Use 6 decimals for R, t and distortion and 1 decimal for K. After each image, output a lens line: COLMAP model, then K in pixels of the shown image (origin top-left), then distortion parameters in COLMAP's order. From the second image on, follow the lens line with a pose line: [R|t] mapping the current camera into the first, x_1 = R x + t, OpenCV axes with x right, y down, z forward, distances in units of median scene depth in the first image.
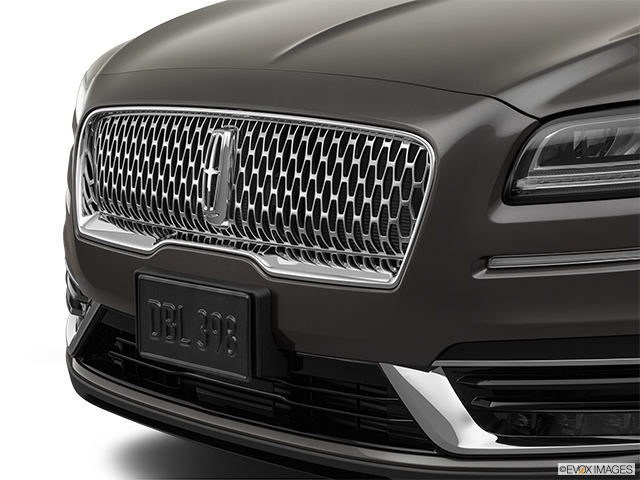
lens RADIAL K [[1554.7, 0, 320.0], [0, 1554.7, 238.6], [0, 0, 1]] dist [0.075870, 0.000000]
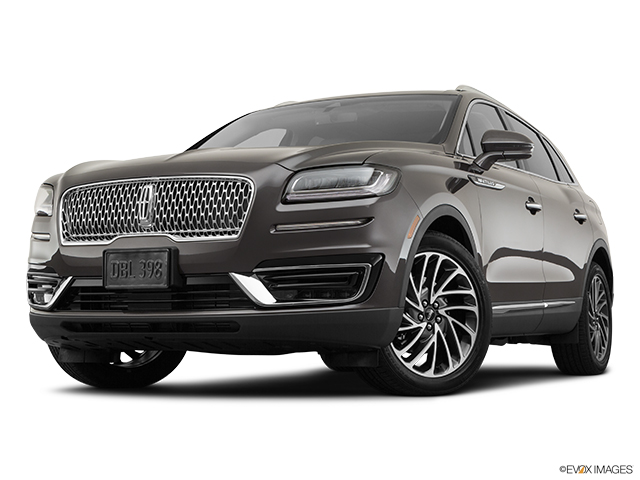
lens RADIAL K [[1137.0, 0, 314.8], [0, 1137.0, 238.4], [0, 0, 1]] dist [-0.054302, 0.000000]
pose [[0.944165, 0.034945, 0.327614, -0.388103], [0.040856, 0.974267, -0.221664, 0.397959], [-0.326930, 0.222673, 0.918441, -0.611183]]
